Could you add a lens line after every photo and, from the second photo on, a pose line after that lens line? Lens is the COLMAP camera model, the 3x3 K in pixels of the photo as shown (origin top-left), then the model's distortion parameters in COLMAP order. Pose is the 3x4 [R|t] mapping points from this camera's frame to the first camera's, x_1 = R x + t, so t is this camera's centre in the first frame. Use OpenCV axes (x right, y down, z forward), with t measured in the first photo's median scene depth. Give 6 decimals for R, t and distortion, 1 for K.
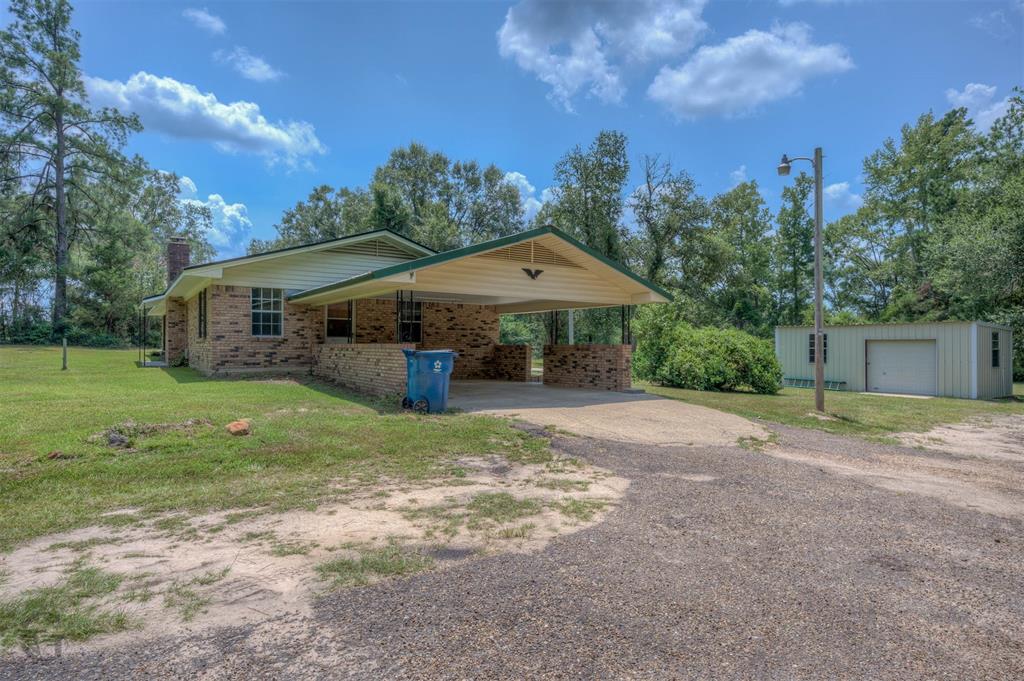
lens RADIAL K [[576.7, 0, 509.9], [0, 576.7, 341.6], [0, 0, 1]] dist [0.031113, 0.001123]
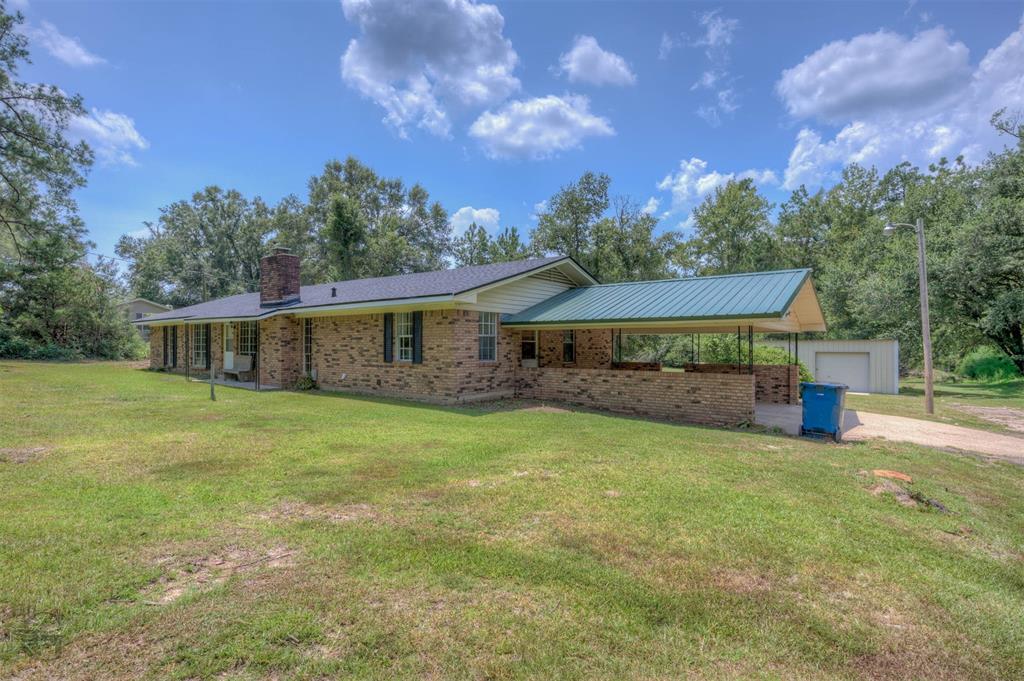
lens RADIAL K [[504.7, 0, 512.1], [0, 504.7, 339.7], [0, 0, 1]] dist [0.002531, 0.000963]
pose [[0.948083, 0.001534, 0.318018, -0.138307], [-0.000648, 0.999996, -0.002890, -0.009085], [-0.318021, 0.002534, 0.948080, 0.035860]]
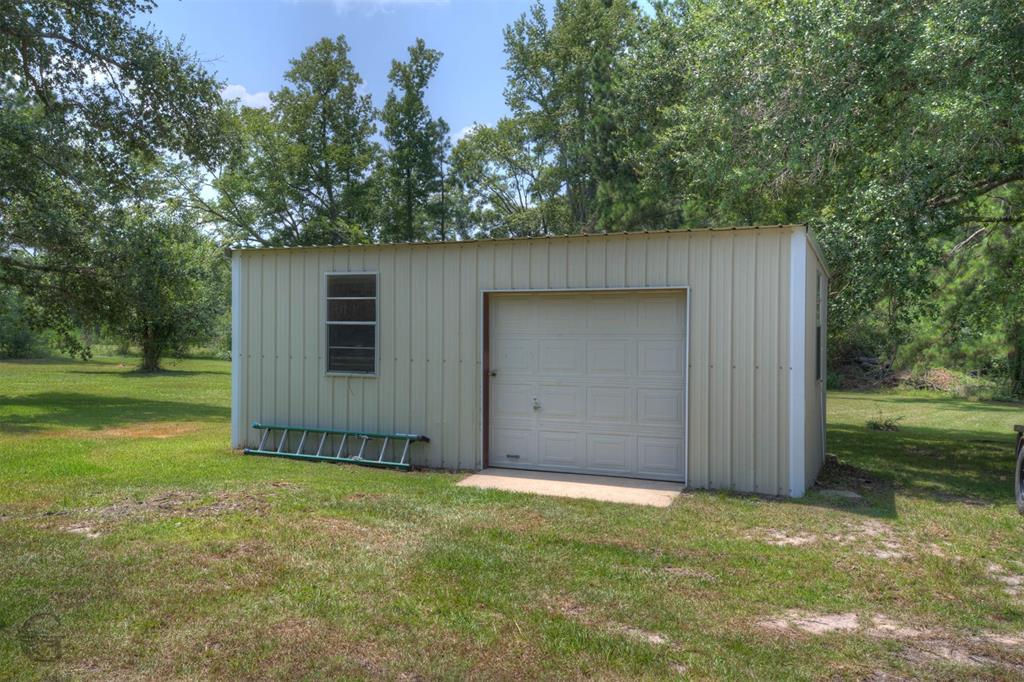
lens RADIAL K [[834.2, 0, 512.5], [0, 834.2, 340.0], [0, 0, 1]] dist [0.078141, 0.002244]
pose [[0.853006, -0.001548, 0.521899, 0.128903], [-0.007289, 0.999863, 0.014878, 0.004506], [-0.521851, -0.016495, 0.852877, 0.203312]]
